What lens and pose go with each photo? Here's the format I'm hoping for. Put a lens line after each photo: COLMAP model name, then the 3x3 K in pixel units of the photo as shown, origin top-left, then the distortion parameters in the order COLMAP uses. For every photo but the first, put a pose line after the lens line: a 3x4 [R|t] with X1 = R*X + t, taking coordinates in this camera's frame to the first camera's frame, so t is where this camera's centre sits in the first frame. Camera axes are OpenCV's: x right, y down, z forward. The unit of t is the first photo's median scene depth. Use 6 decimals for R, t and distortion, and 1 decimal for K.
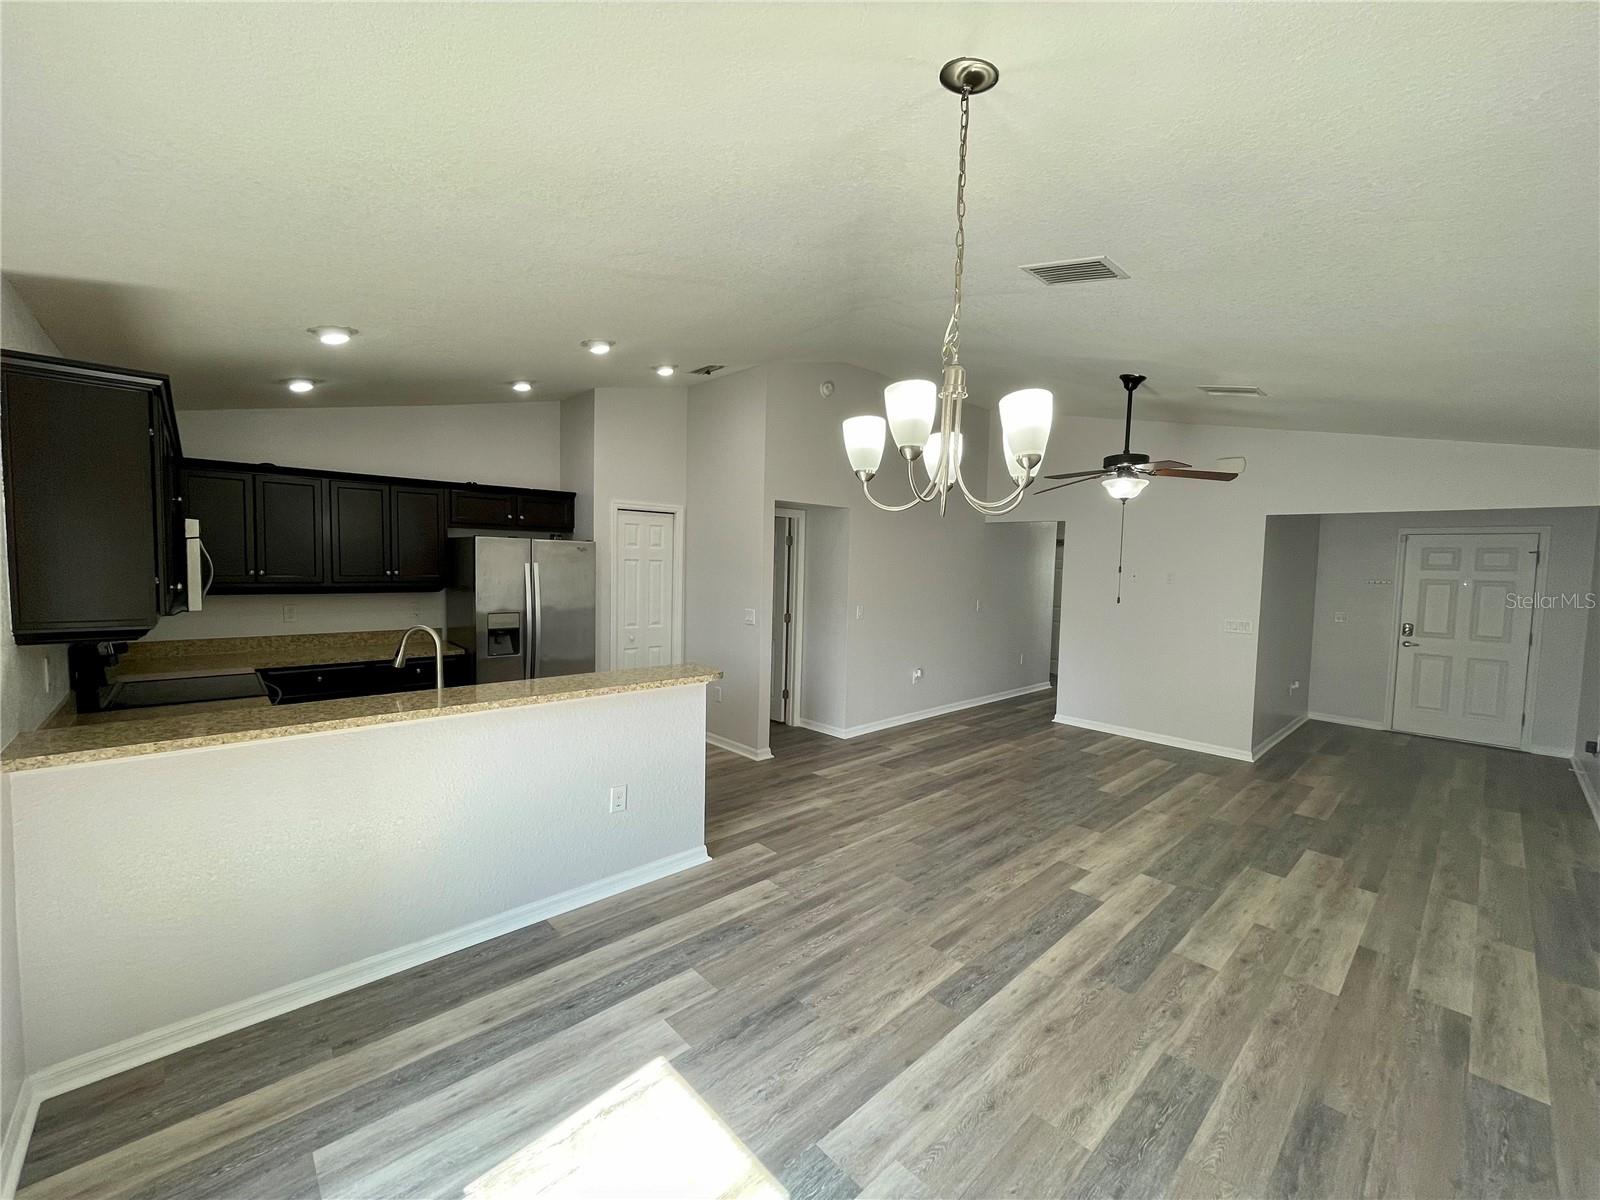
lens RADIAL K [[649.3, 0, 812.9], [0, 649.3, 599.4], [0, 0, 1]] dist [-0.002250, 0.000900]
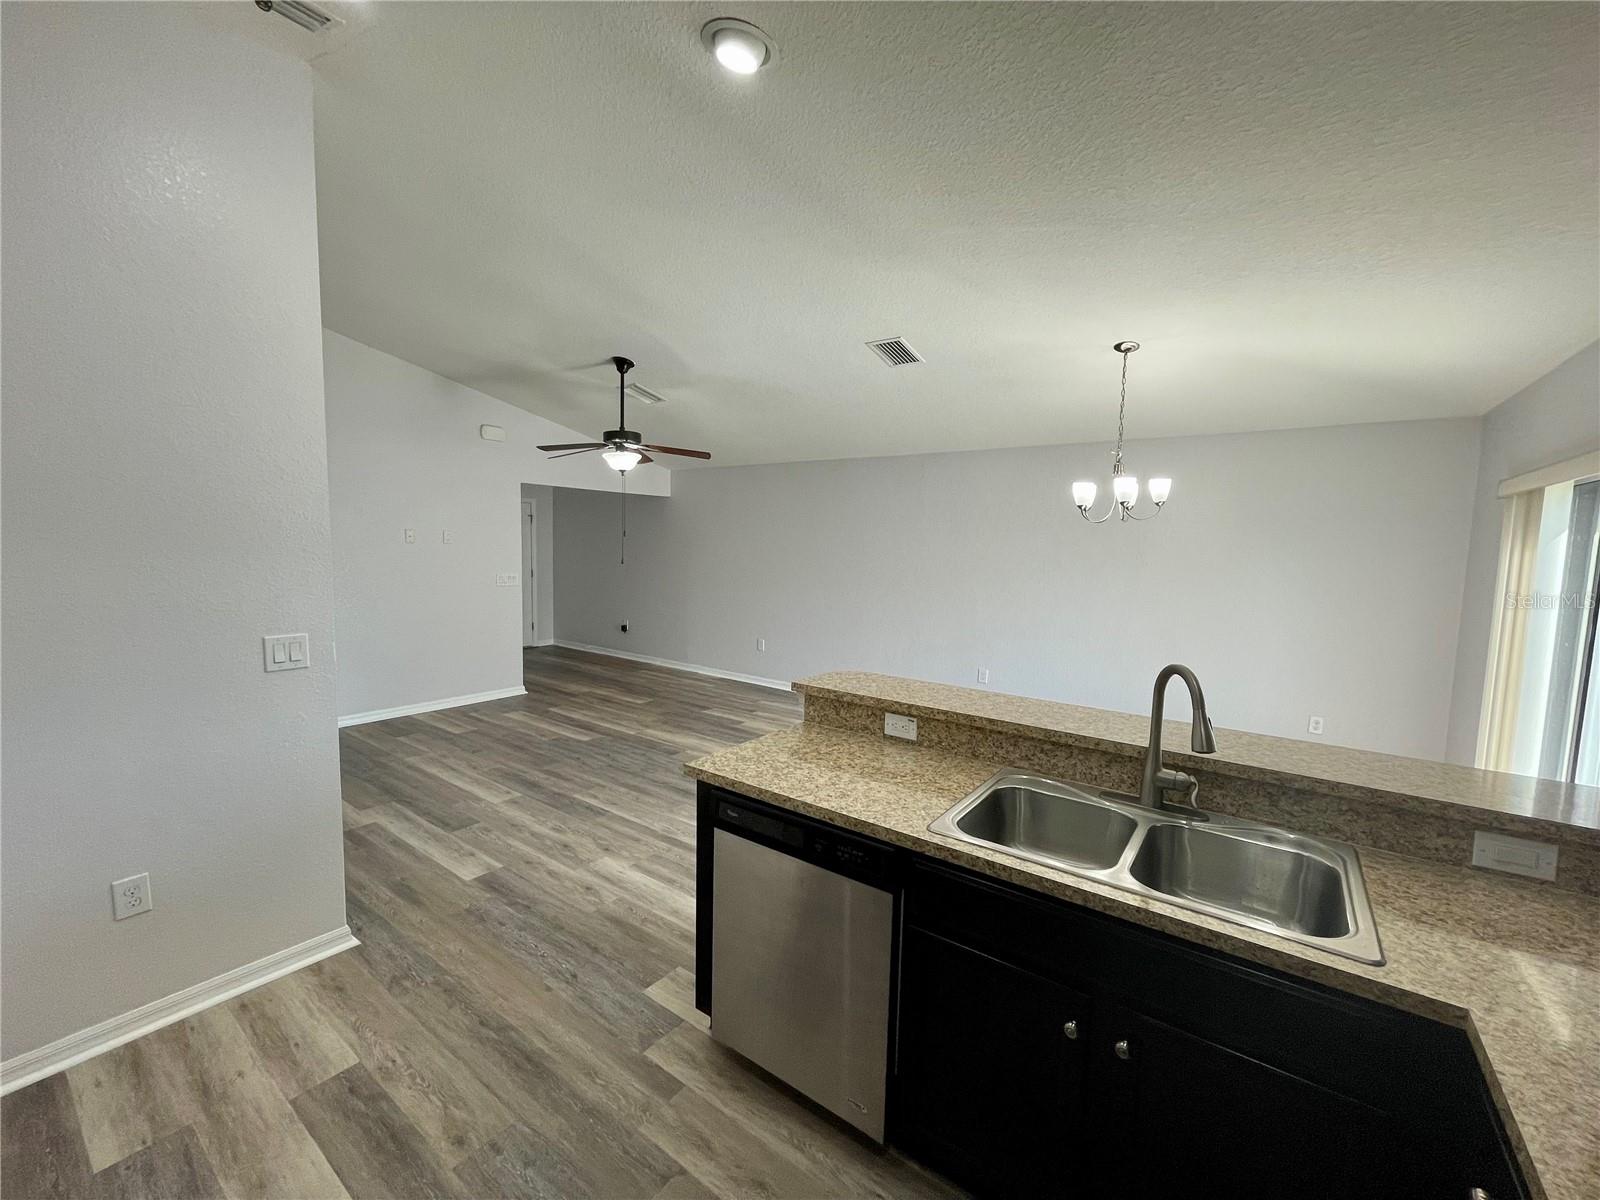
lens RADIAL K [[649.3, 0, 795.1], [0, 649.3, 605.1], [0, 0, 1]] dist [-0.002250, 0.000900]
pose [[-0.170487, -0.124283, 0.977491, -0.710924], [0.027816, 0.991011, 0.130854, -0.065073], [-0.984967, 0.049499, -0.165498, 0.922700]]
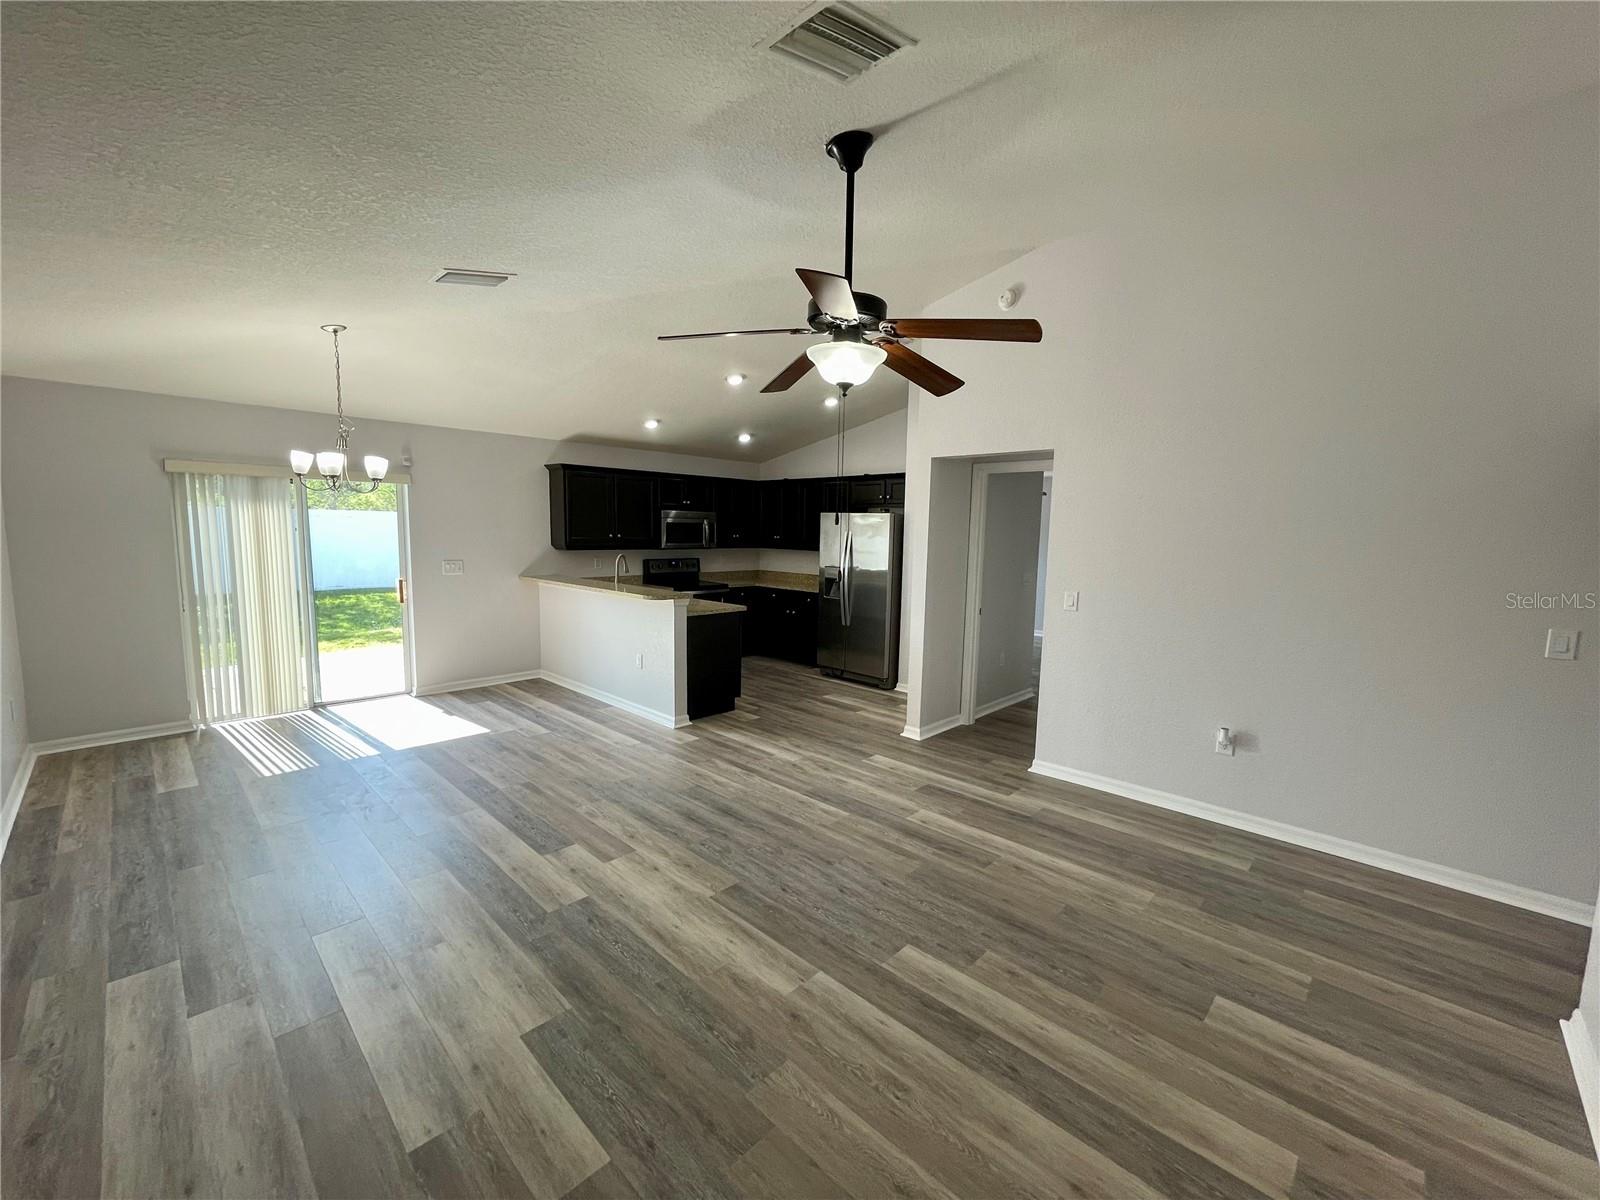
lens RADIAL K [[649.3, 0, 800.4], [0, 649.3, 597.5], [0, 0, 1]] dist [-0.002250, 0.000900]
pose [[0.045812, 0.083342, -0.995467, 1.046376], [-0.075868, 0.993926, 0.079721, -0.024402], [0.996065, 0.071872, 0.051857, 0.968455]]
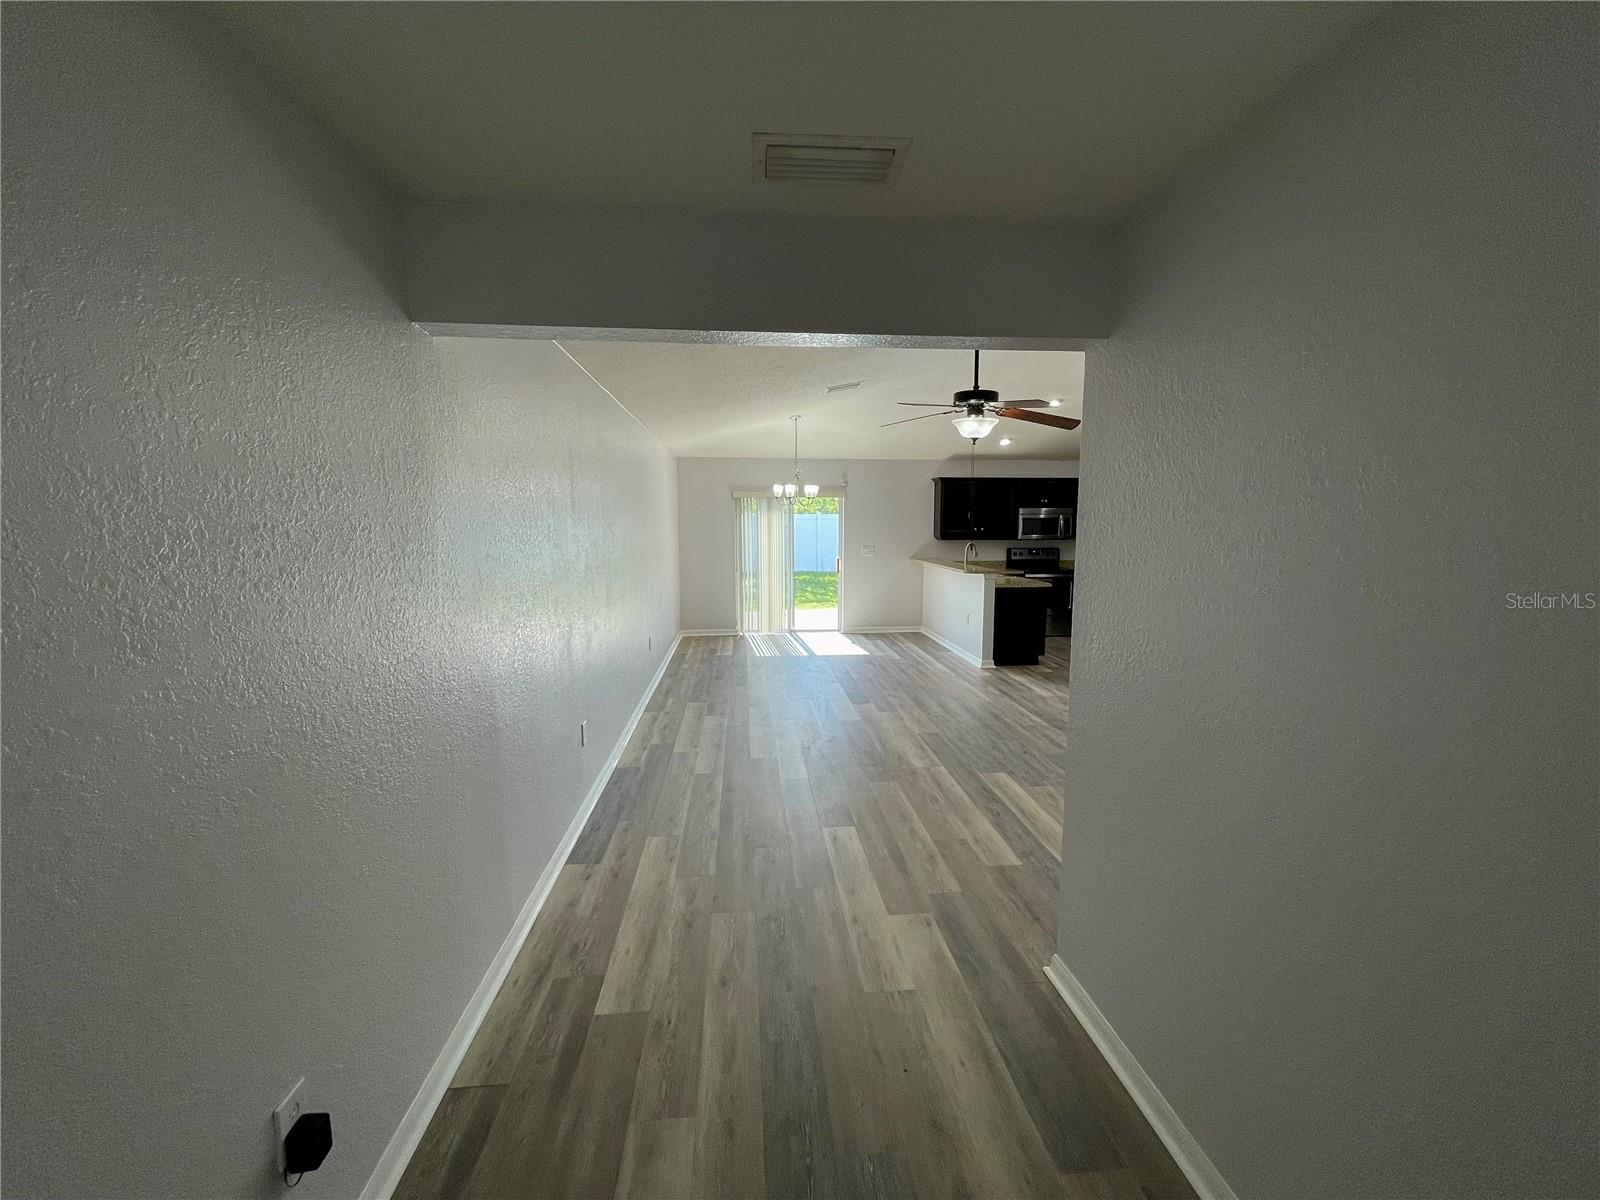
lens RADIAL K [[649.3, 0, 809.7], [0, 649.3, 600.2], [0, 0, 1]] dist [-0.002250, 0.000900]
pose [[-0.611003, 0.072435, -0.788307, 1.414736], [-0.060270, 0.988658, 0.137558, -0.042125], [0.789331, 0.131560, -0.599707, 1.437286]]
